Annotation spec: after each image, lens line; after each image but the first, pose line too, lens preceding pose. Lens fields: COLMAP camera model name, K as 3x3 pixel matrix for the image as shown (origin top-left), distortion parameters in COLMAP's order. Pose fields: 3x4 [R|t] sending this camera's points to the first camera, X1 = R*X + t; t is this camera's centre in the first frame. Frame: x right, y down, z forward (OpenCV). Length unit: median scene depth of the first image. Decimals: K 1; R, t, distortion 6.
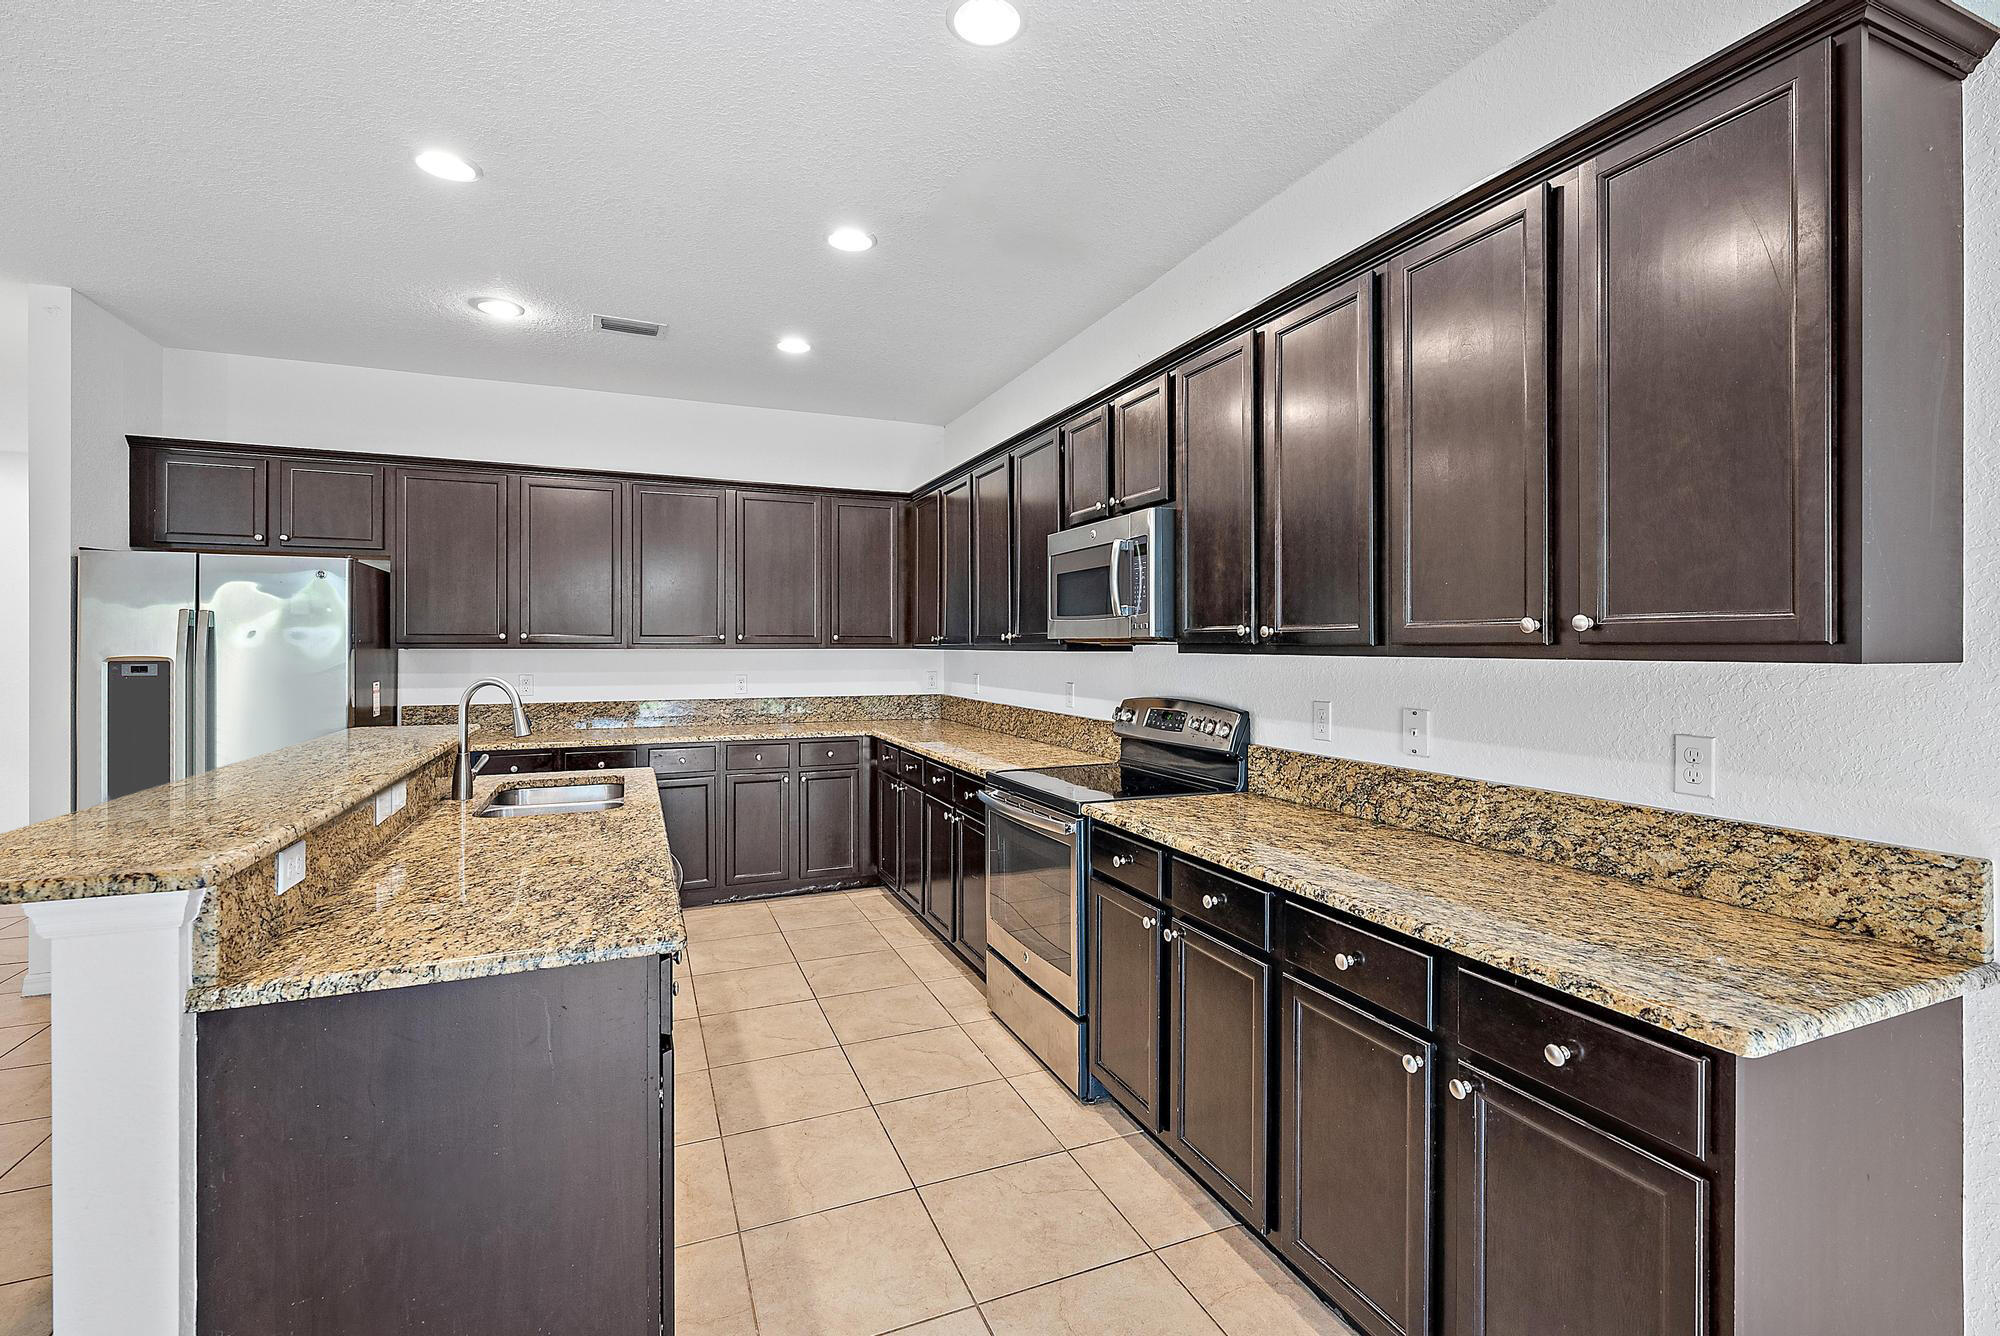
lens RADIAL K [[876.6, 0, 1003.4], [0, 876.6, 641.2], [0, 0, 1]] dist [0.002426, 0.000467]
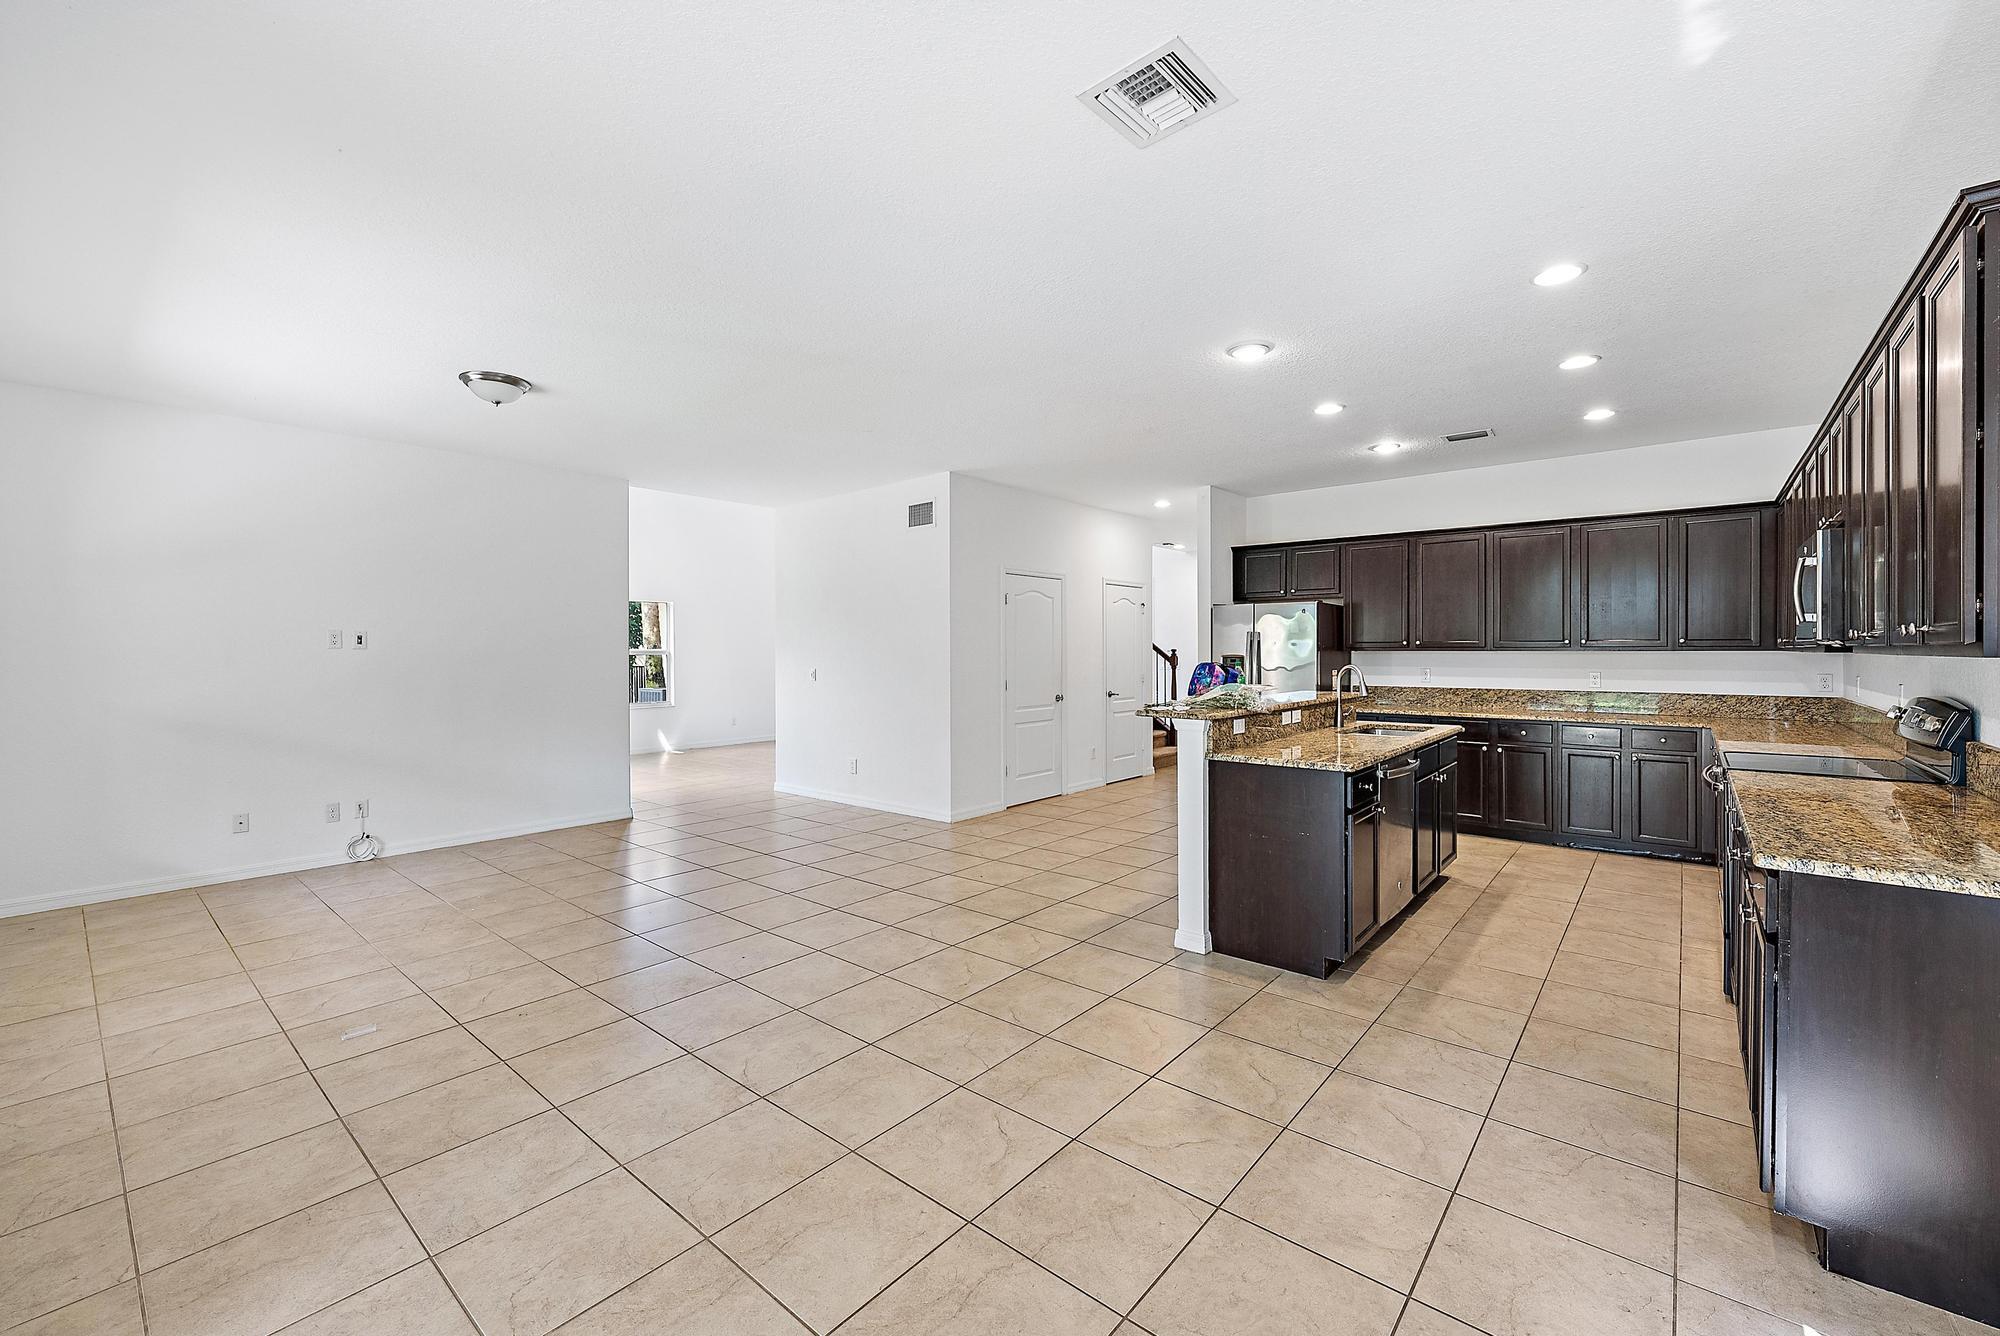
lens RADIAL K [[801.4, 0, 1012.7], [0, 801.4, 658.9], [0, 0, 1]] dist [-0.001242, -0.000240]
pose [[0.454949, 0.007698, -0.890484, 0.465255], [0.006796, 0.999903, 0.012116, 0.000848], [0.890492, -0.011564, 0.454853, -0.333721]]
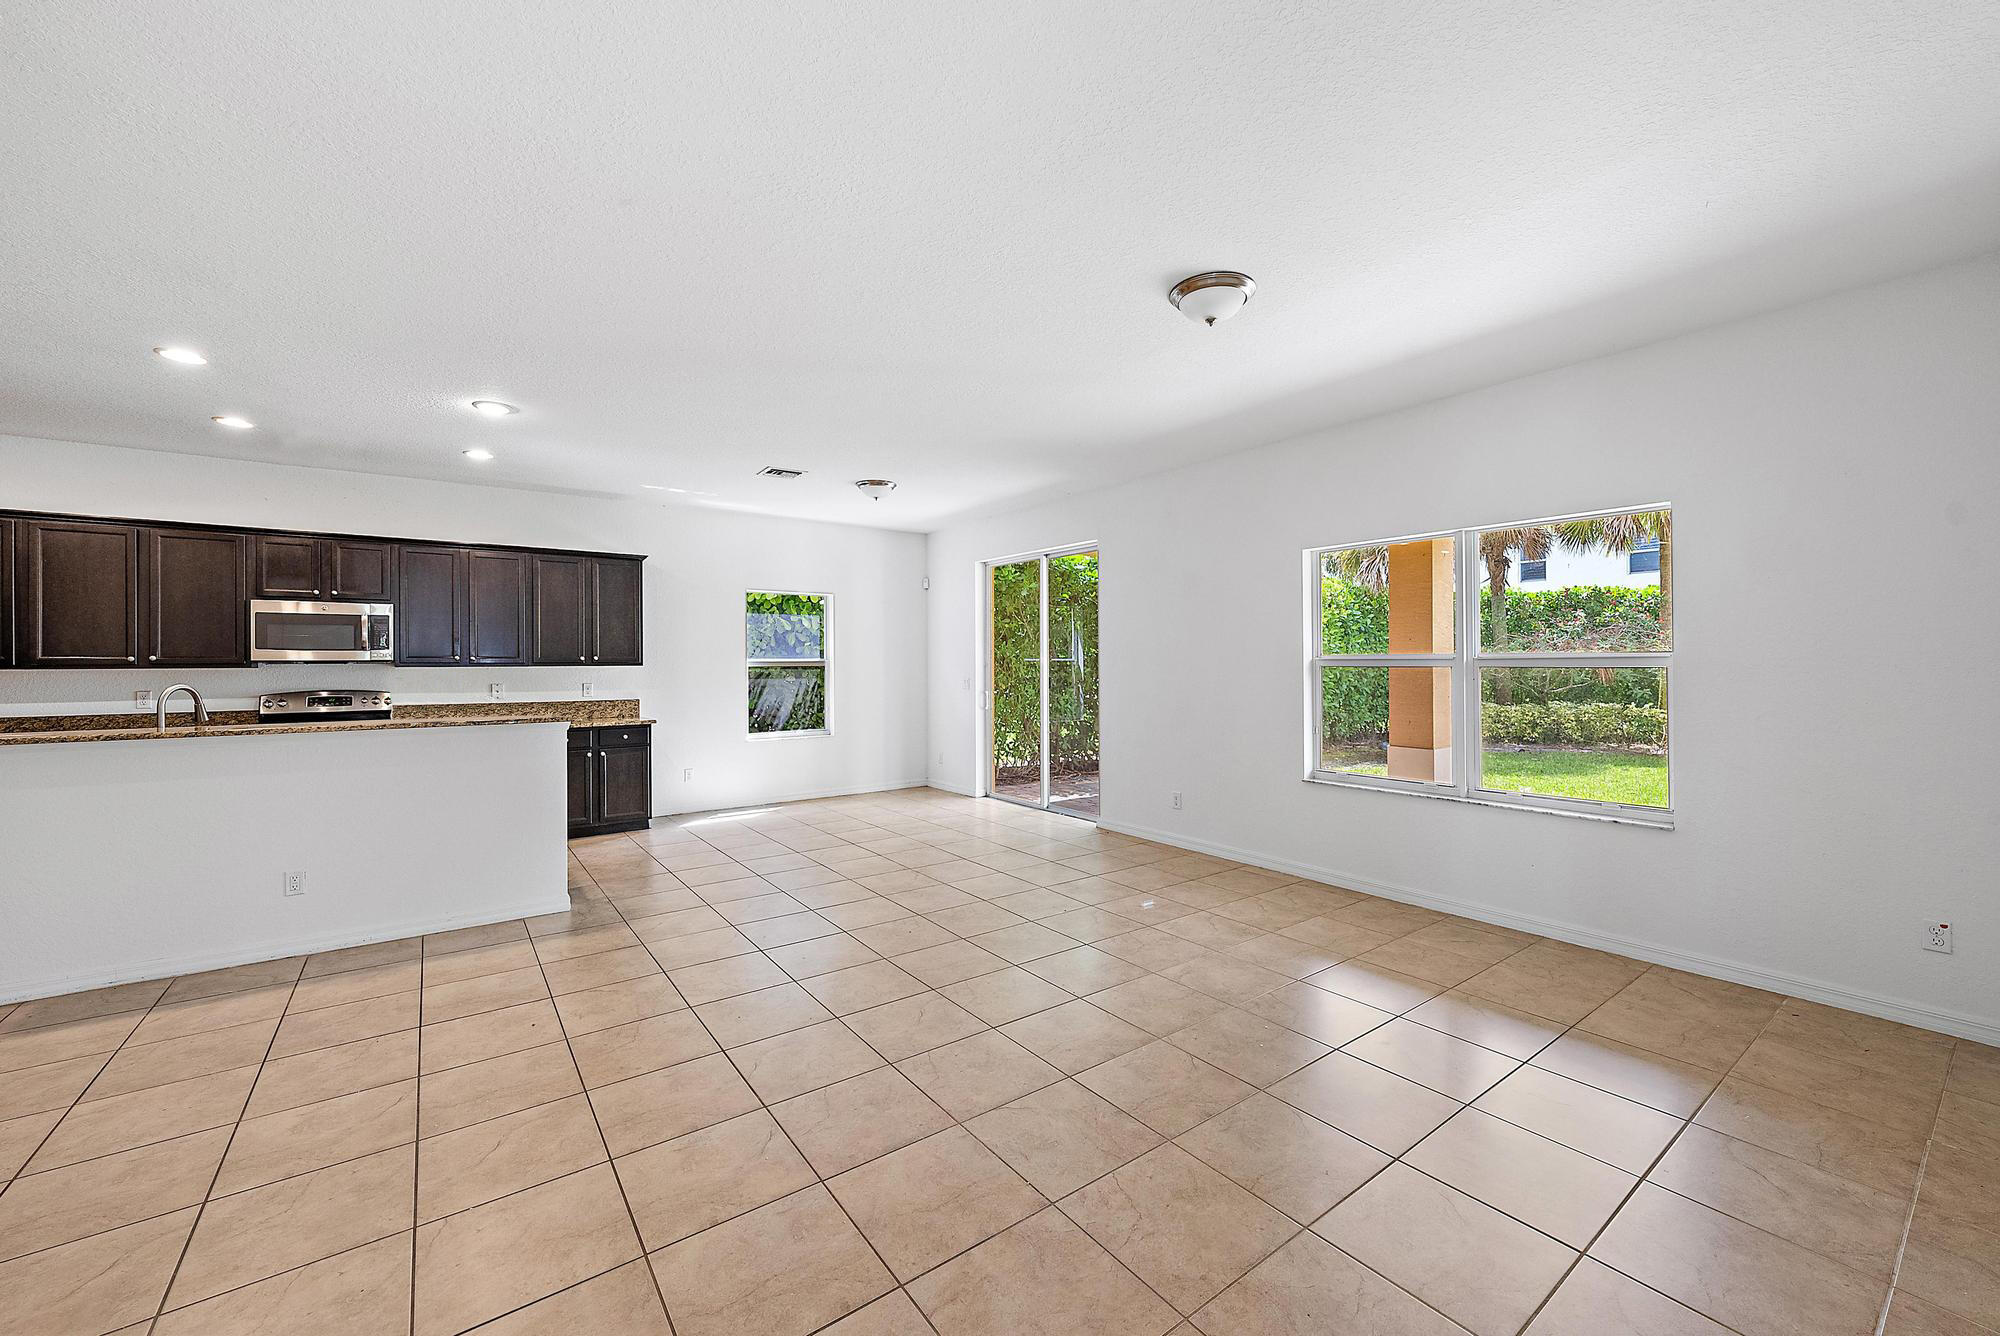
lens RADIAL K [[801.4, 0, 1012.7], [0, 801.4, 658.9], [0, 0, 1]] dist [-0.001242, -0.000240]
pose [[-0.227533, 0.007838, 0.973739, -1.759800], [0.001763, 0.999969, -0.007638, 0.007375], [-0.973769, -0.000021, -0.227540, -0.060601]]
